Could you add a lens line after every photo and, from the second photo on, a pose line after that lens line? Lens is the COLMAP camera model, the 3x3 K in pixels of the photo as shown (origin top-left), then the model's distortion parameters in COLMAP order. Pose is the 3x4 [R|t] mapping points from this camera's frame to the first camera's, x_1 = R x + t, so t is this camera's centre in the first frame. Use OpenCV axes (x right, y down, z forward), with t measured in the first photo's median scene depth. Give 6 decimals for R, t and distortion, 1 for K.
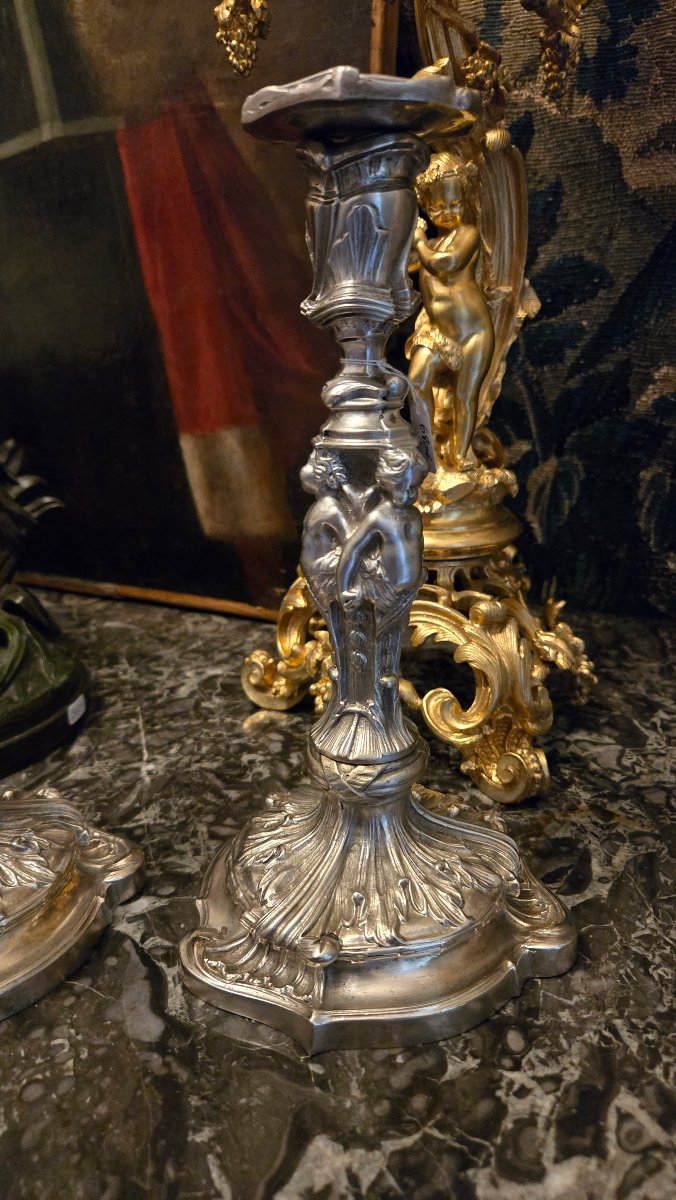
lens RADIAL K [[829.1, 0, 334.7], [0, 829.1, 598.5], [0, 0, 1]] dist [0.028728, -0.035560]
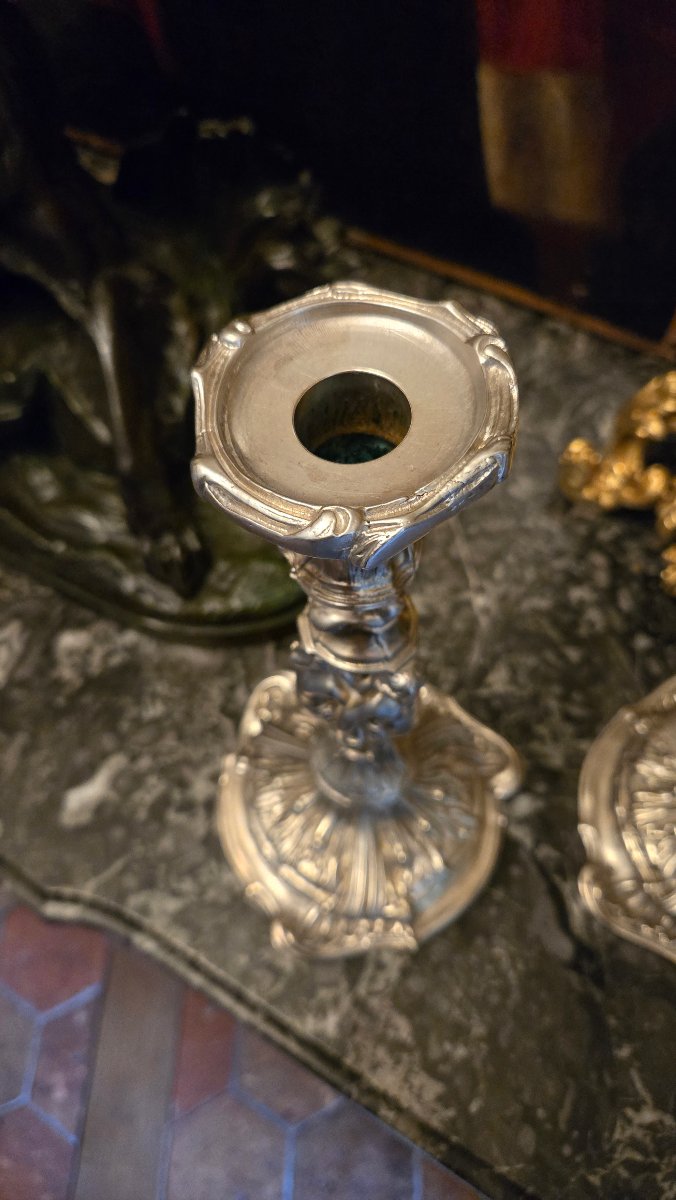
lens RADIAL K [[856.4, 0, 325.9], [0, 856.4, 594.4], [0, 0, 1]] dist [0.020220, -0.041014]
pose [[0.994448, 0.077264, -0.071436, -0.437079], [-0.010534, 0.748558, 0.662986, -0.653002], [0.104699, -0.658553, 0.745216, 0.246219]]
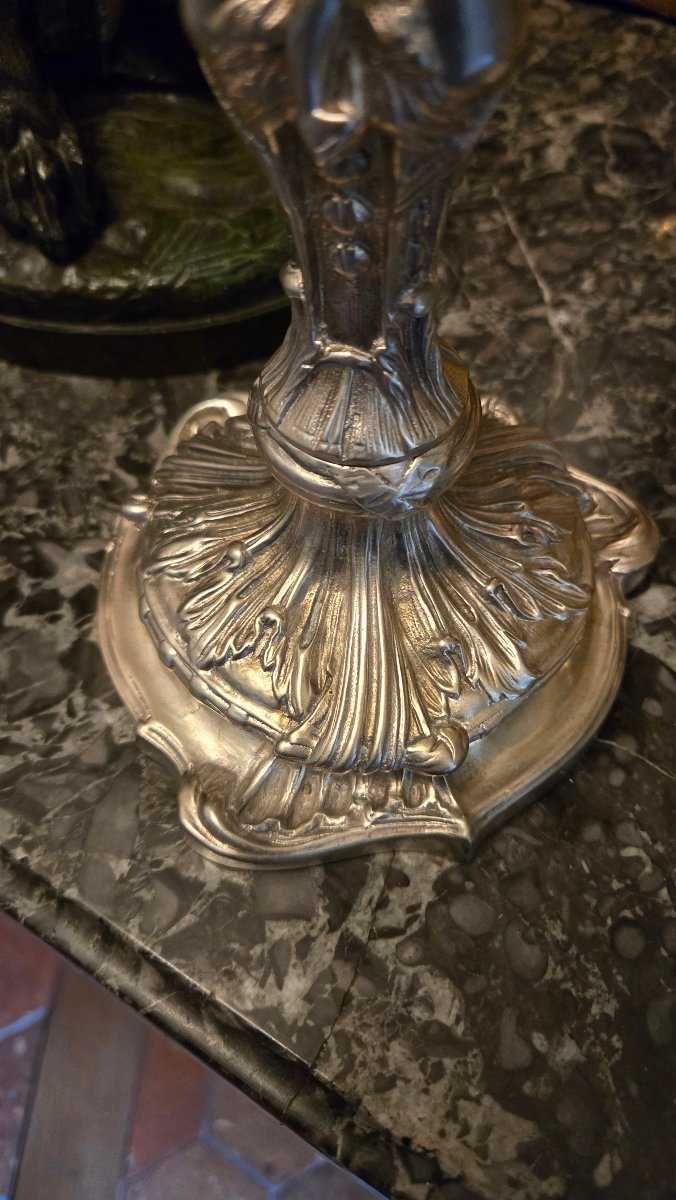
lens RADIAL K [[855.3, 0, 345.4], [0, 855.3, 594.5], [0, 0, 1]] dist [0.016594, -0.040196]
pose [[0.994623, 0.085573, -0.058336, -0.425396], [-0.029990, 0.777124, 0.628633, -0.049154], [0.099128, -0.623503, 0.775511, 0.447574]]
